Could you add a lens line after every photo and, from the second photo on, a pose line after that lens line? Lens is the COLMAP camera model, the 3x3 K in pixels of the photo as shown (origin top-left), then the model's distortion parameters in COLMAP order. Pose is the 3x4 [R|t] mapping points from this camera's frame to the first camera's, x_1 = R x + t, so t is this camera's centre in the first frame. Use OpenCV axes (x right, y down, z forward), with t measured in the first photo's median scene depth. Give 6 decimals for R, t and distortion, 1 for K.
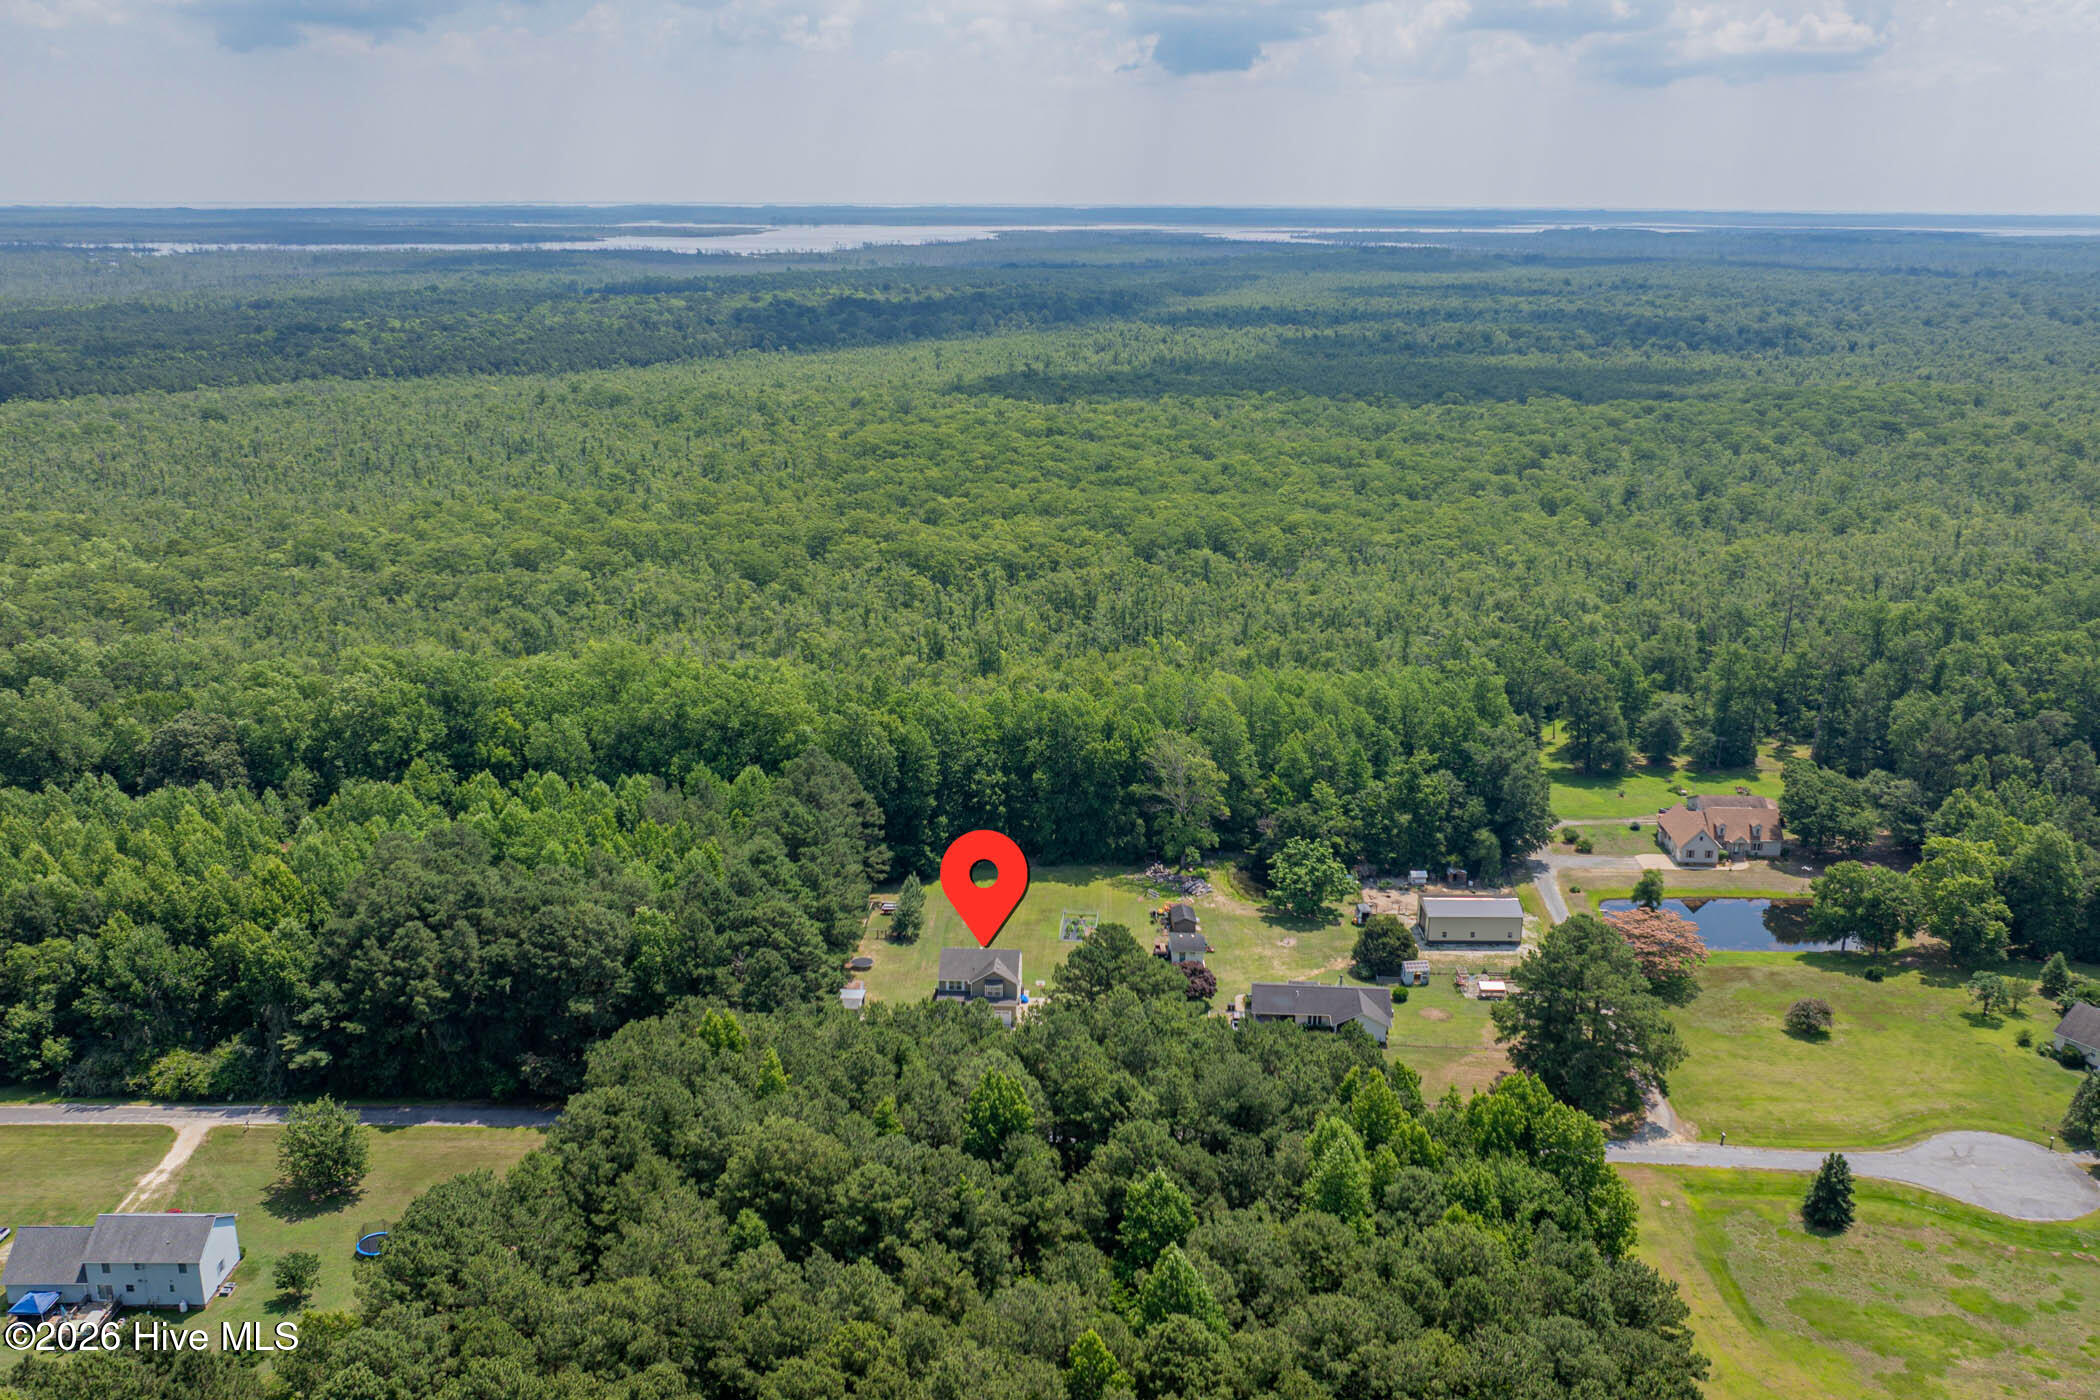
lens RADIAL K [[1751.1, 0, 1059.0], [0, 1751.1, 696.9], [0, 0, 1]] dist [-0.017860, -0.004063]
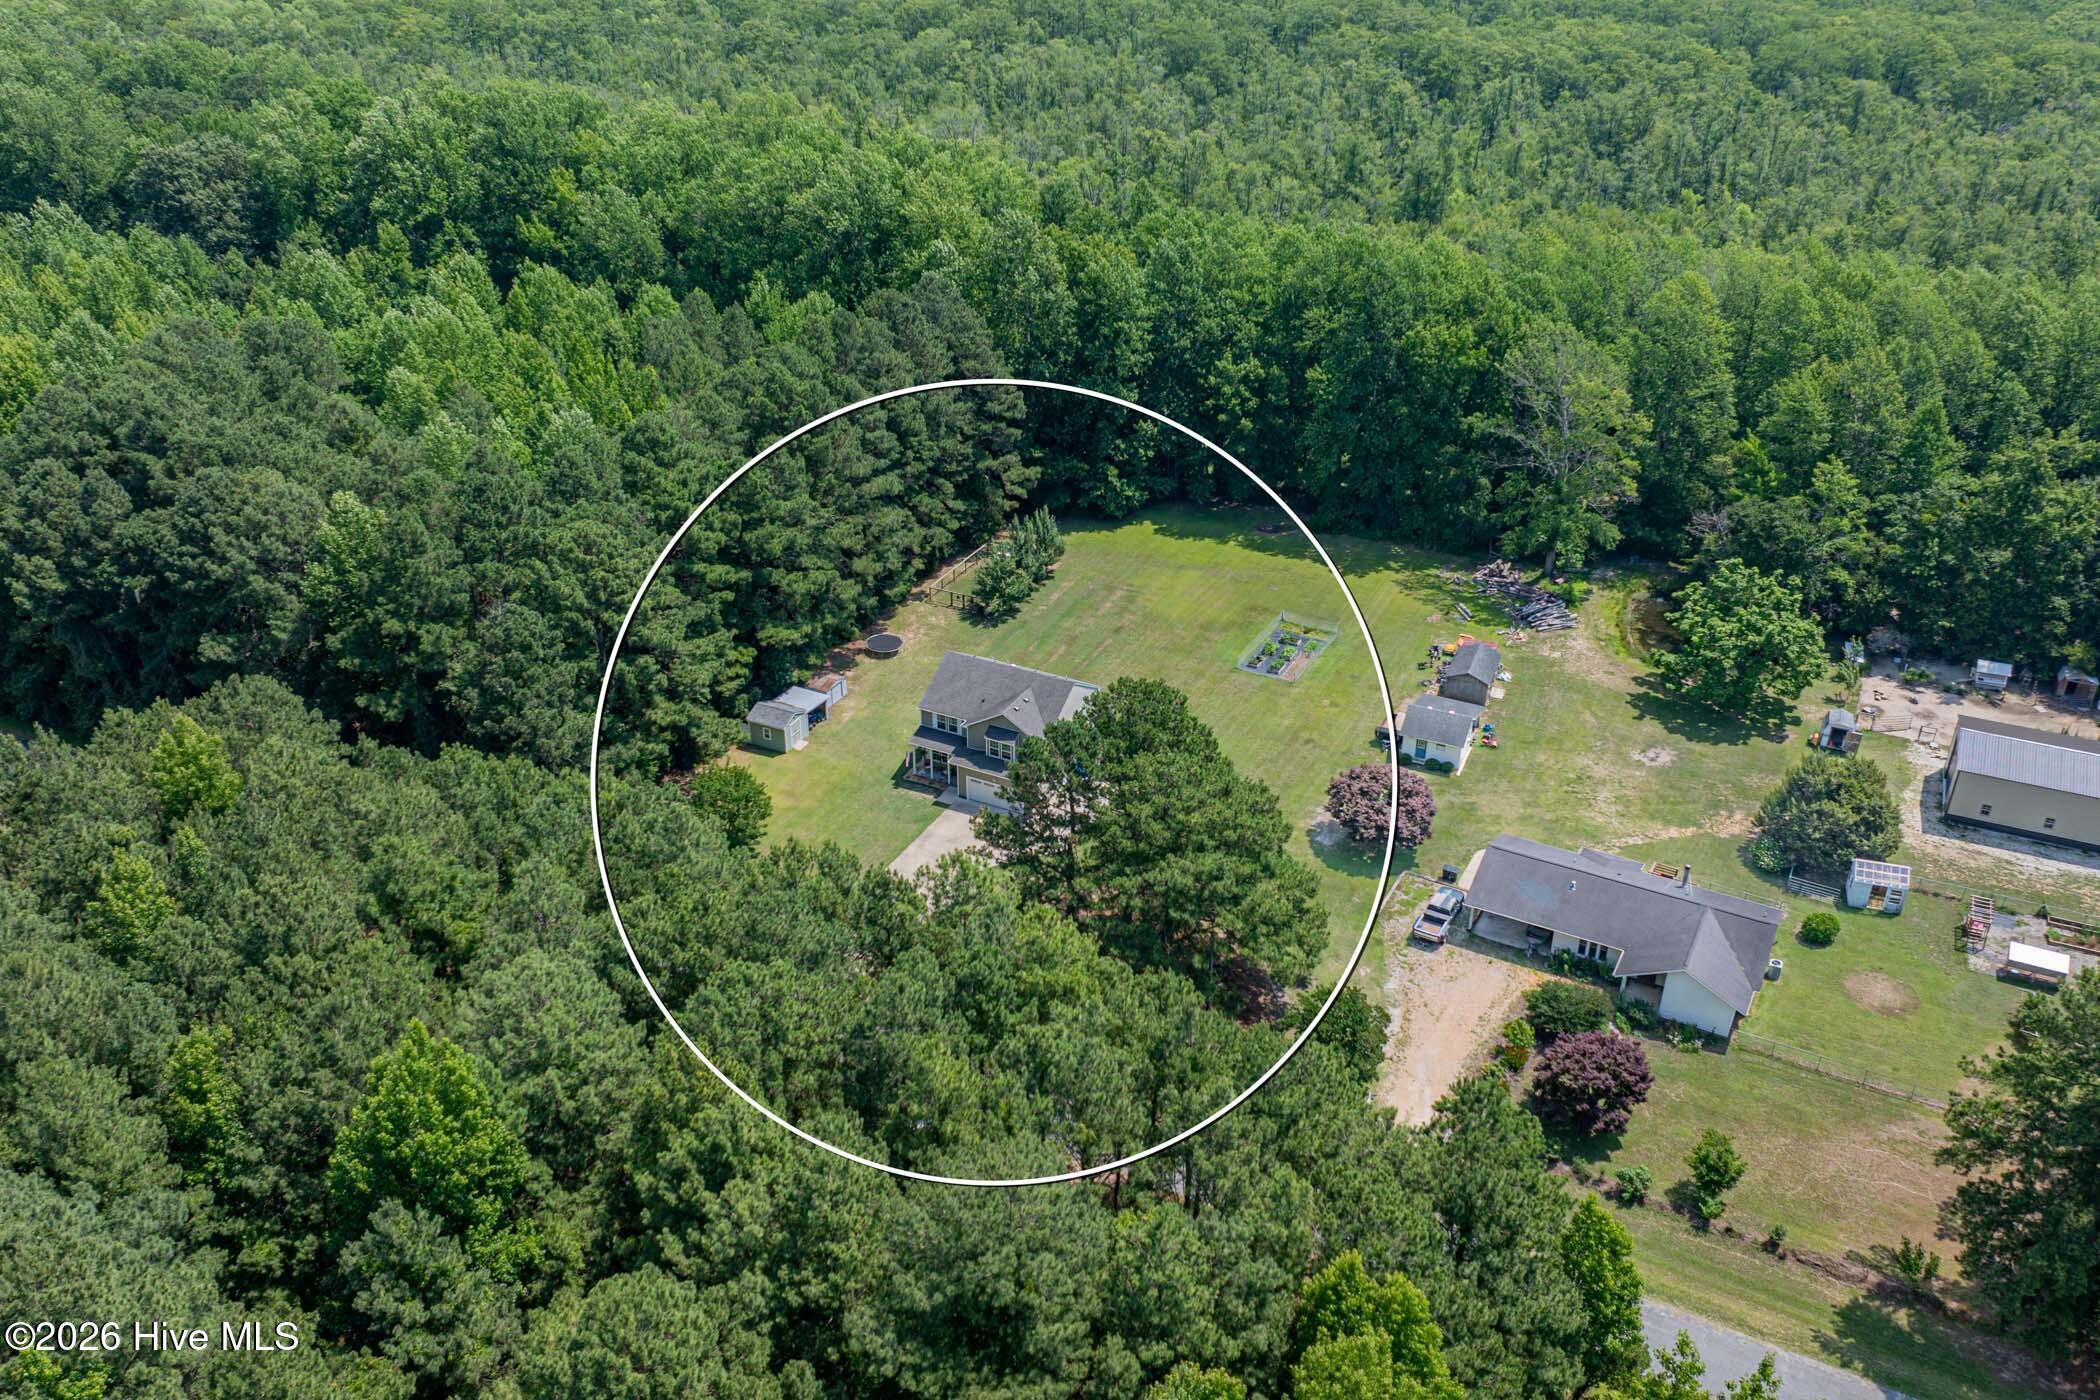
lens RADIAL K [[1751.1, 0, 1059.0], [0, 1751.1, 696.9], [0, 0, 1]] dist [-0.017860, -0.004063]
pose [[0.912361, 0.199911, -0.357257, 0.147043], [-0.112885, 0.961683, 0.249845, 0.013181], [0.393514, -0.187620, 0.899969, 0.453586]]
